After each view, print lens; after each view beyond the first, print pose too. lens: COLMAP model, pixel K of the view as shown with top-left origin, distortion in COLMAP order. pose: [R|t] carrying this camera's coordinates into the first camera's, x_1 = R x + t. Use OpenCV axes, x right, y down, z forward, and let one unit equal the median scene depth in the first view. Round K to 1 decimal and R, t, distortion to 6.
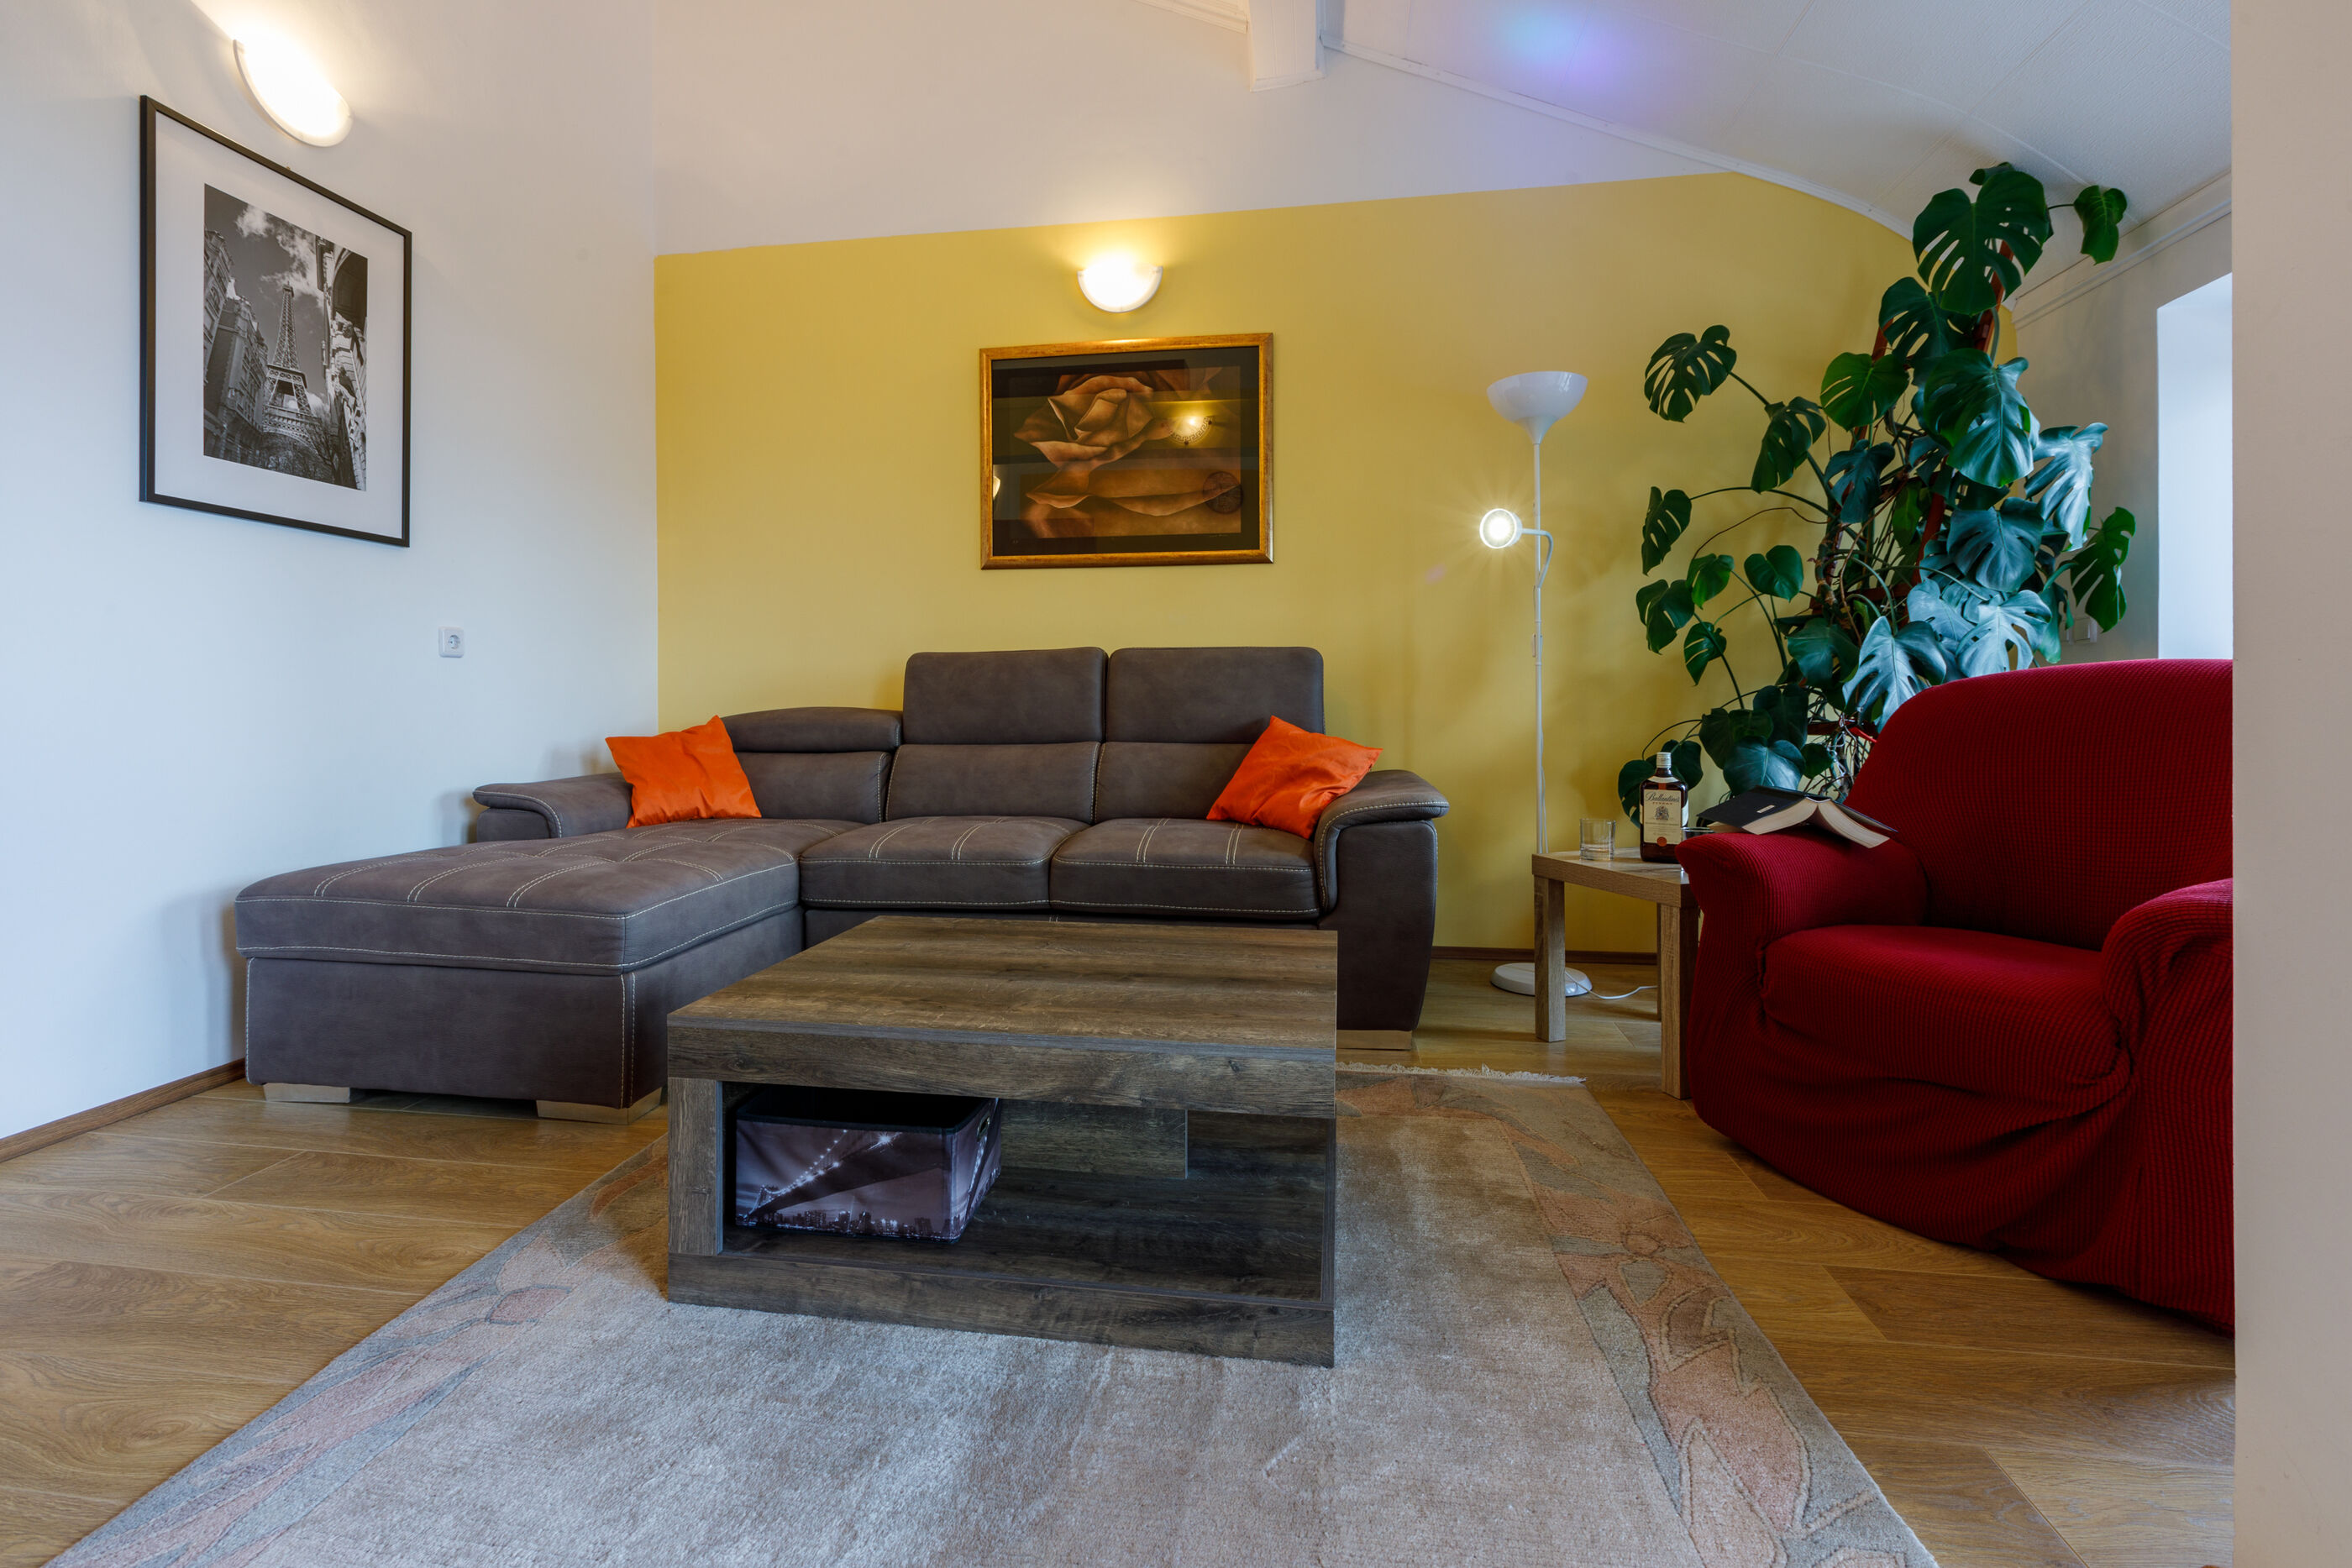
lens RADIAL K [[1083.2, 0, 1169.0], [0, 1083.2, 707.8], [0, 0, 1]] dist [0.000040, 0.000080]
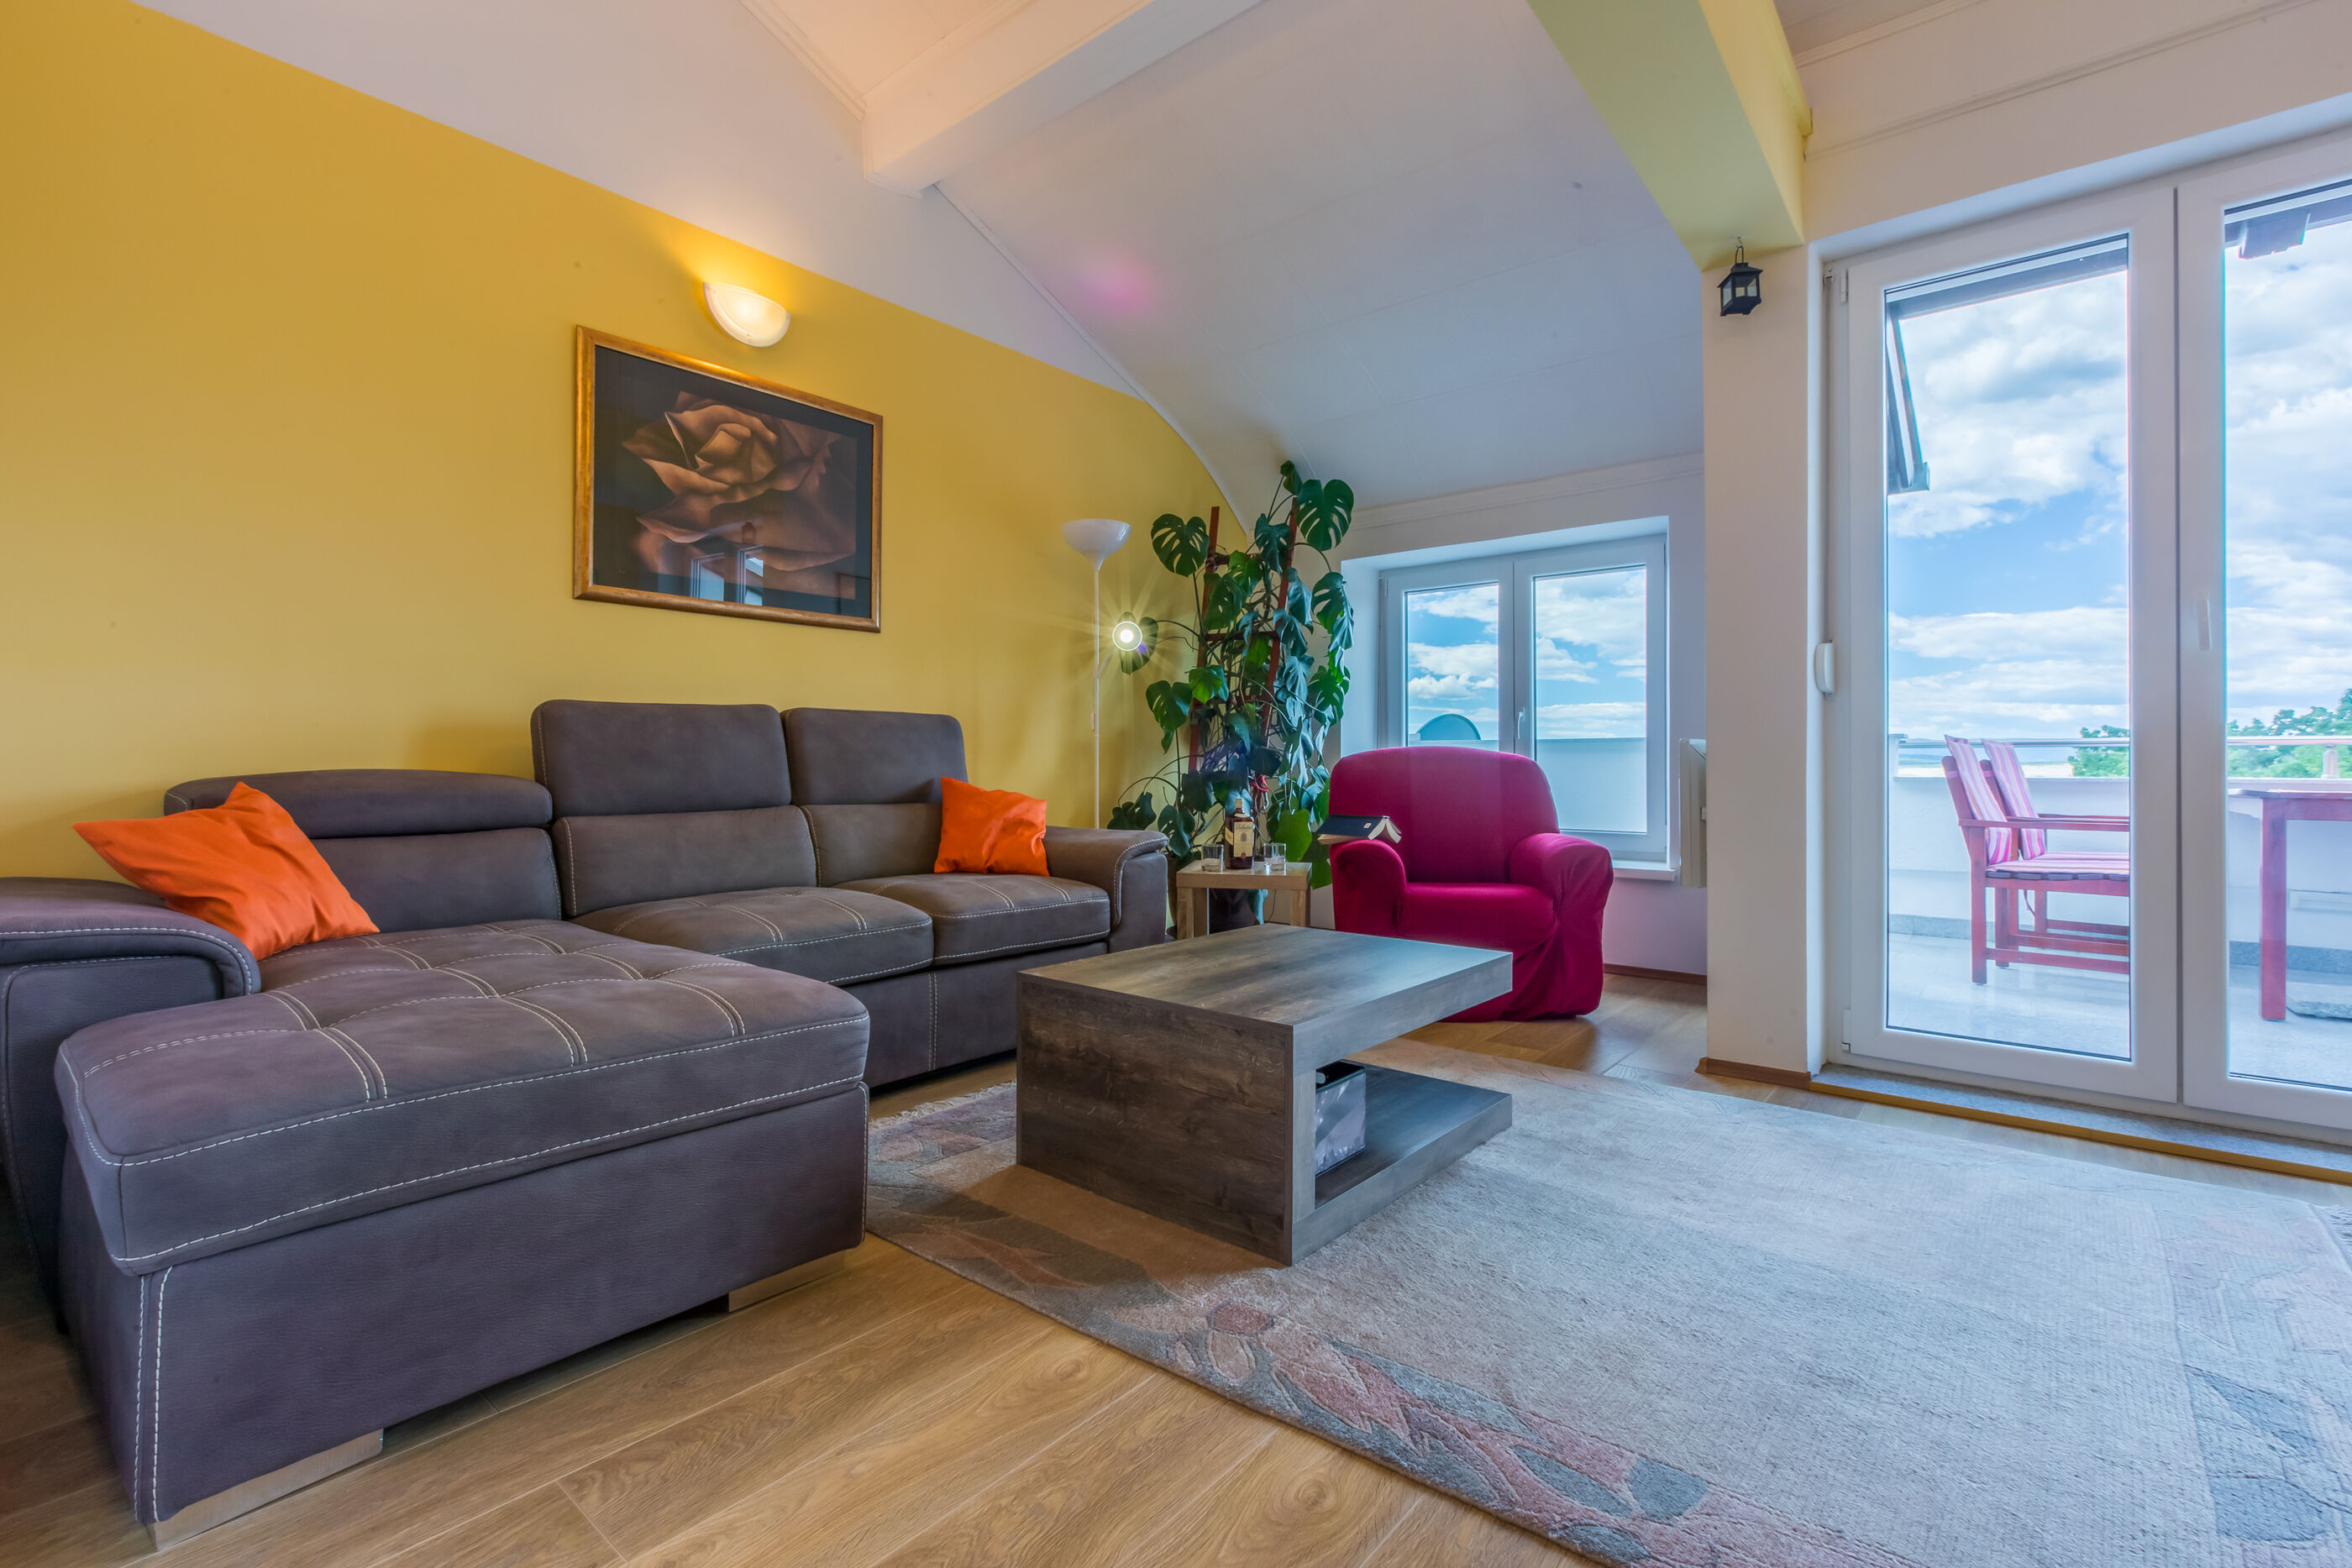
lens RADIAL K [[1083.2, 0, 1171.3], [0, 1083.2, 767.1], [0, 0, 1]] dist [0.000040, 0.000080]
pose [[0.501806, 0.000640, 0.864980, -0.679985], [0.000314, 1.000000, -0.000922, -0.001417], [-0.864980, 0.000734, 0.501805, 0.222597]]
